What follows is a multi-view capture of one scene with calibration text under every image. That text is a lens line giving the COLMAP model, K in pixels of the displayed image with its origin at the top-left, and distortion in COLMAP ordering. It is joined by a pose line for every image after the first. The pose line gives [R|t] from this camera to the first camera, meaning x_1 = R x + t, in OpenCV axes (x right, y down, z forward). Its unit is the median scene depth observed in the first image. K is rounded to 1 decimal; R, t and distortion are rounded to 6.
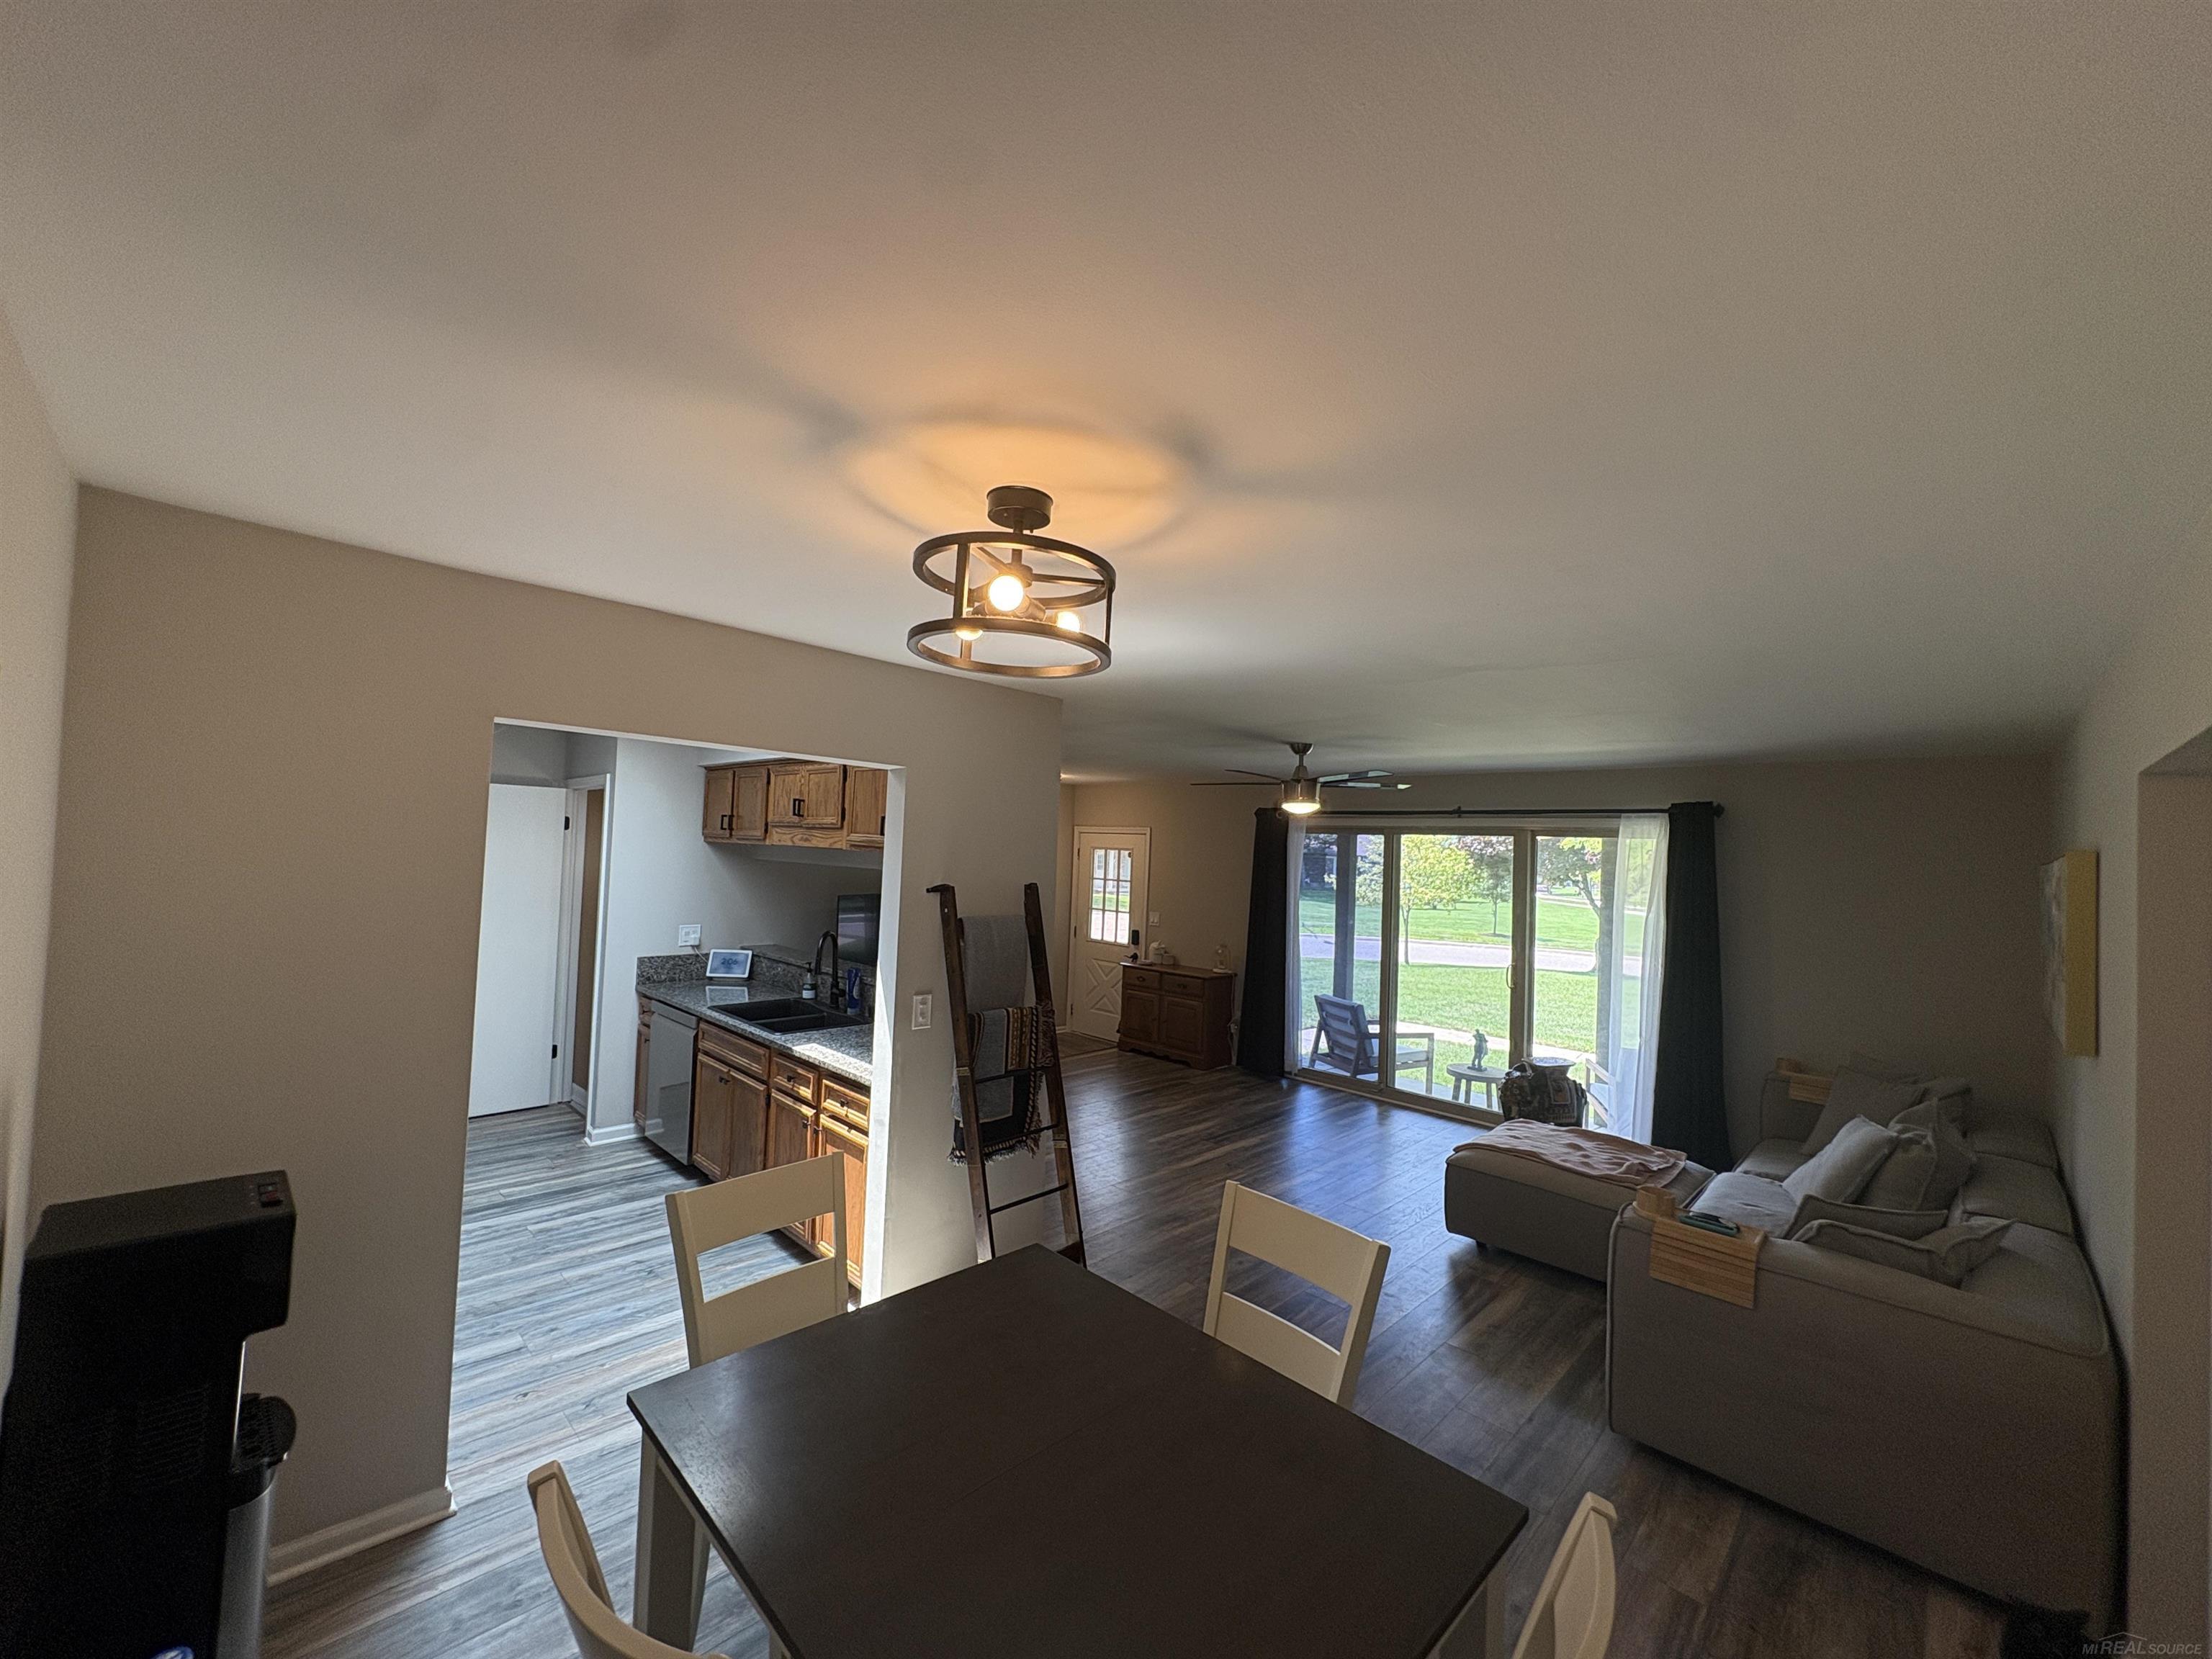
lens RADIAL K [[886.1, 0, 1103.7], [0, 886.1, 822.4], [0, 0, 1]] dist [0.003644, 0.000179]
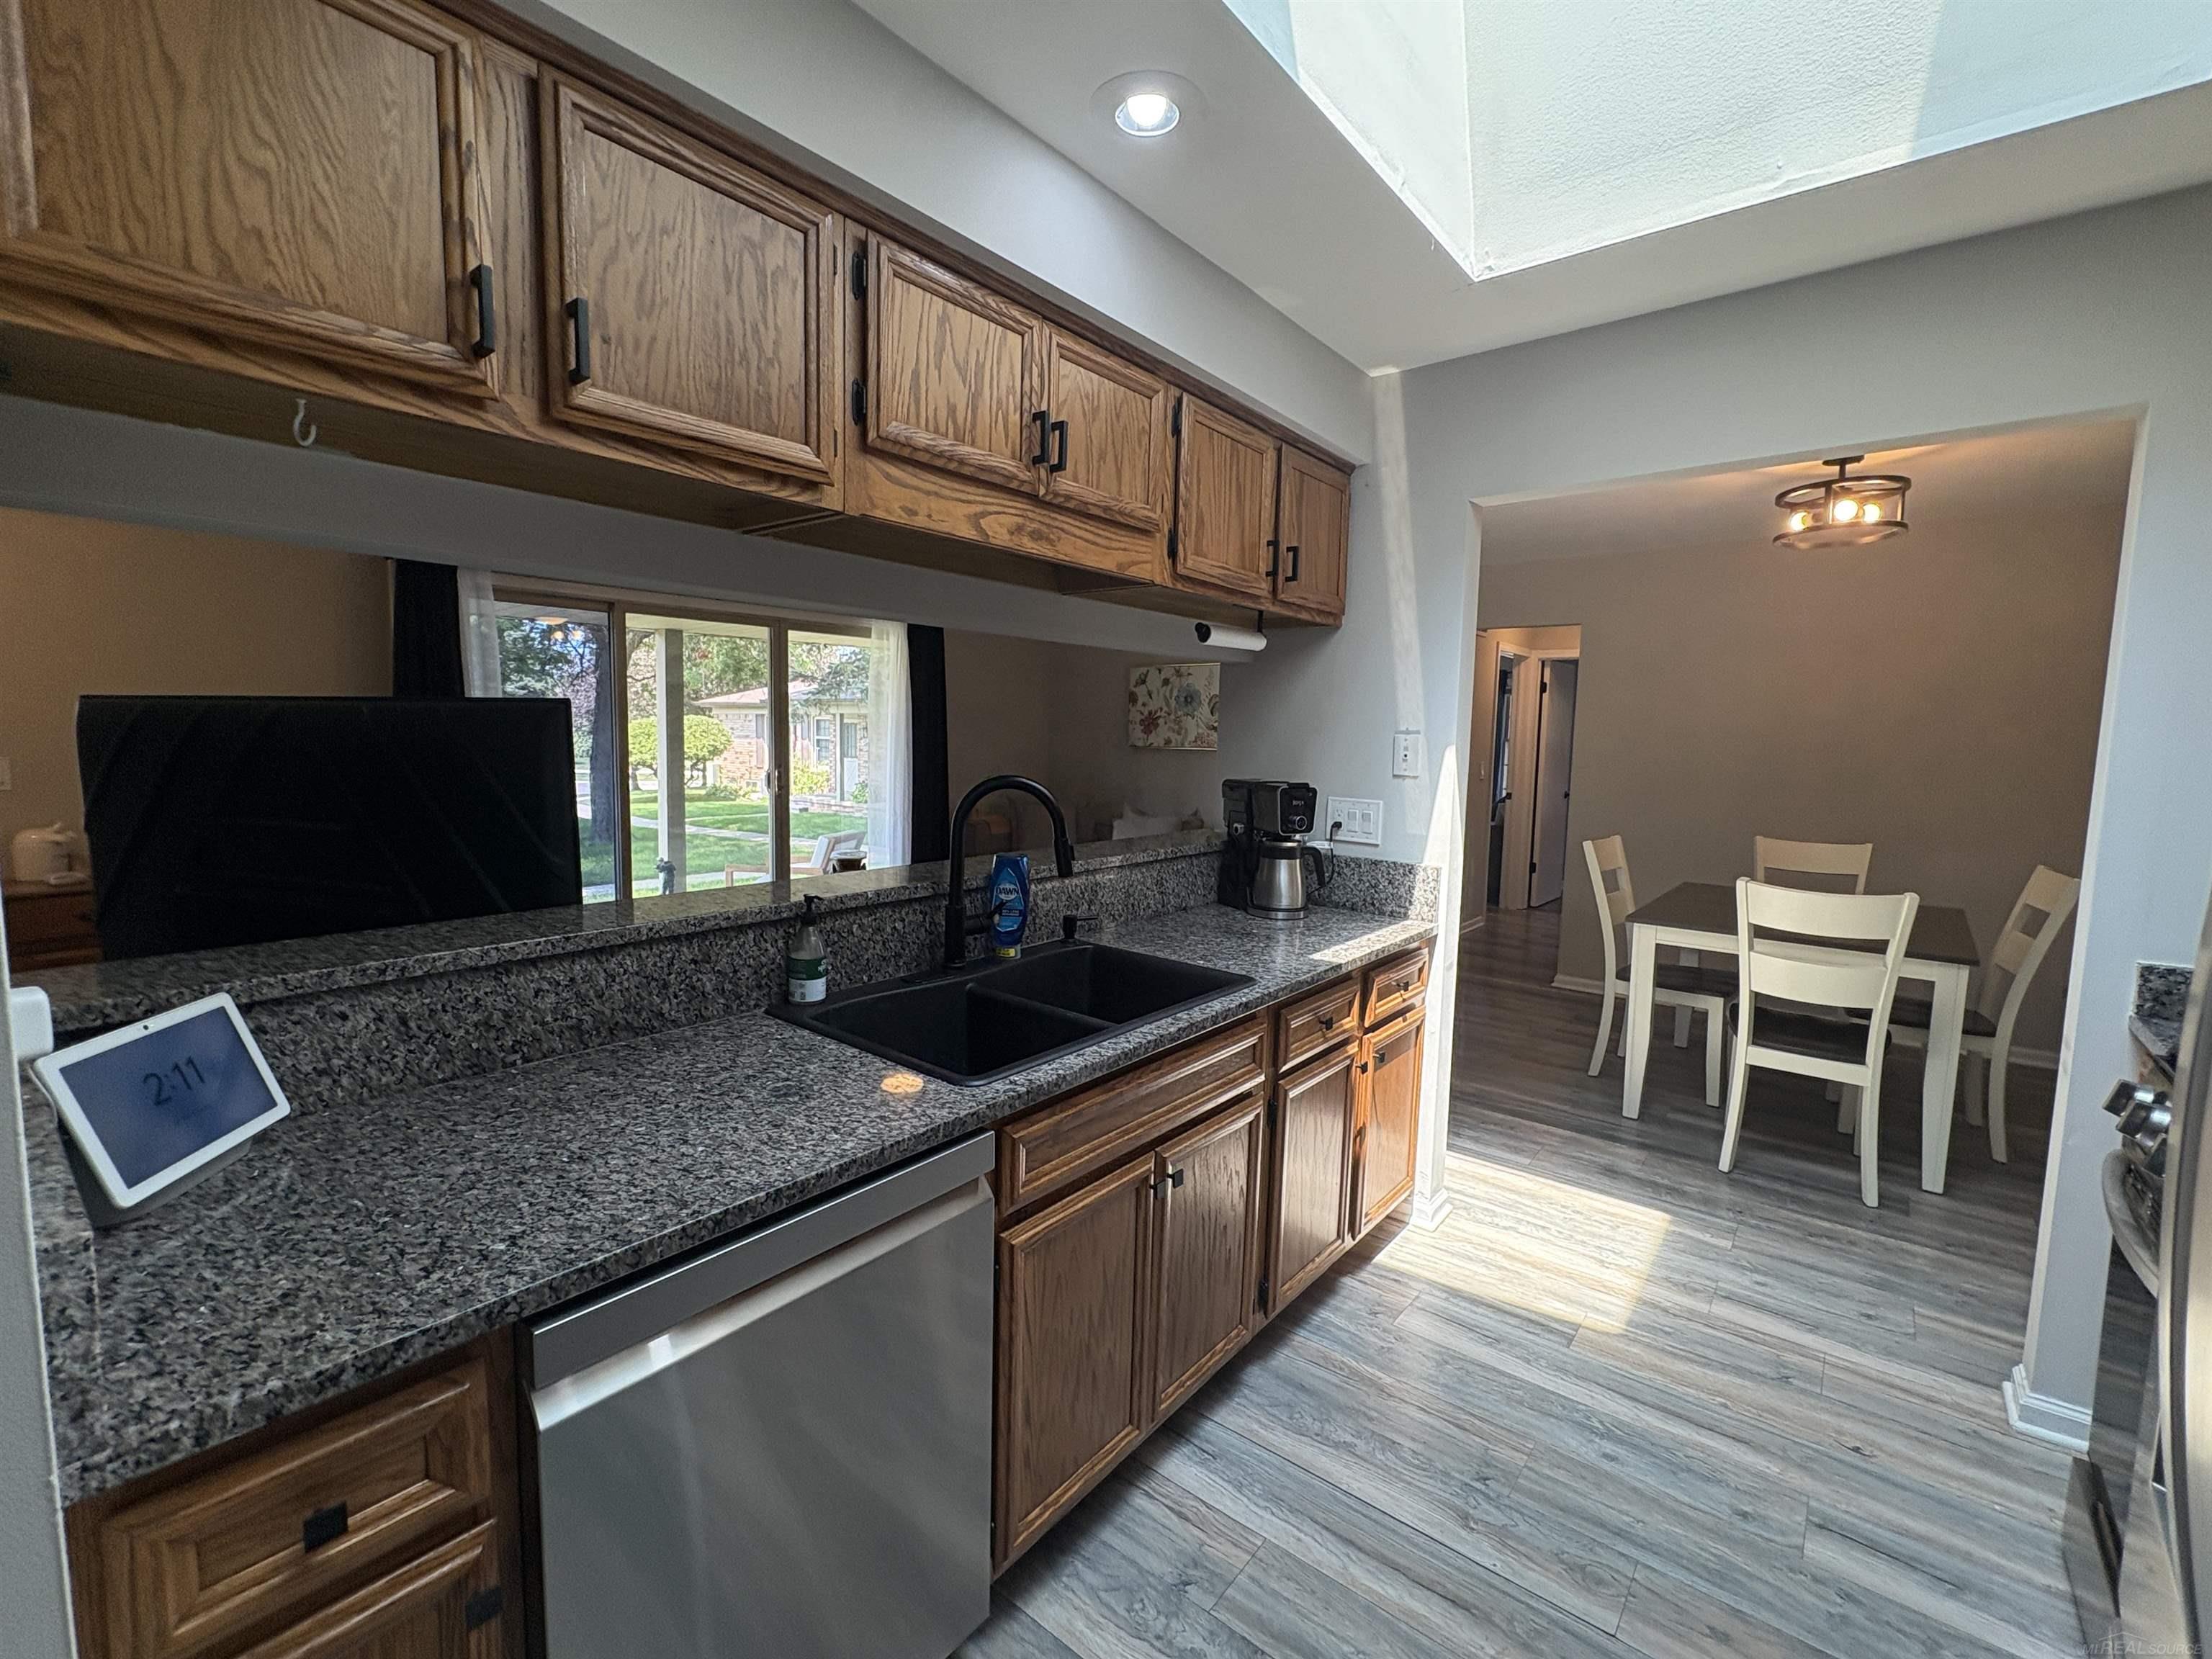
lens RADIAL K [[971.4, 0, 1103.1], [0, 971.4, 832.9], [0, 0, 1]] dist [-0.000459, -0.000149]
pose [[-0.106640, -0.128889, 0.985908, -0.965019], [-0.046624, 0.991120, 0.124528, 0.119236], [-0.993204, -0.032687, -0.111702, 1.287510]]
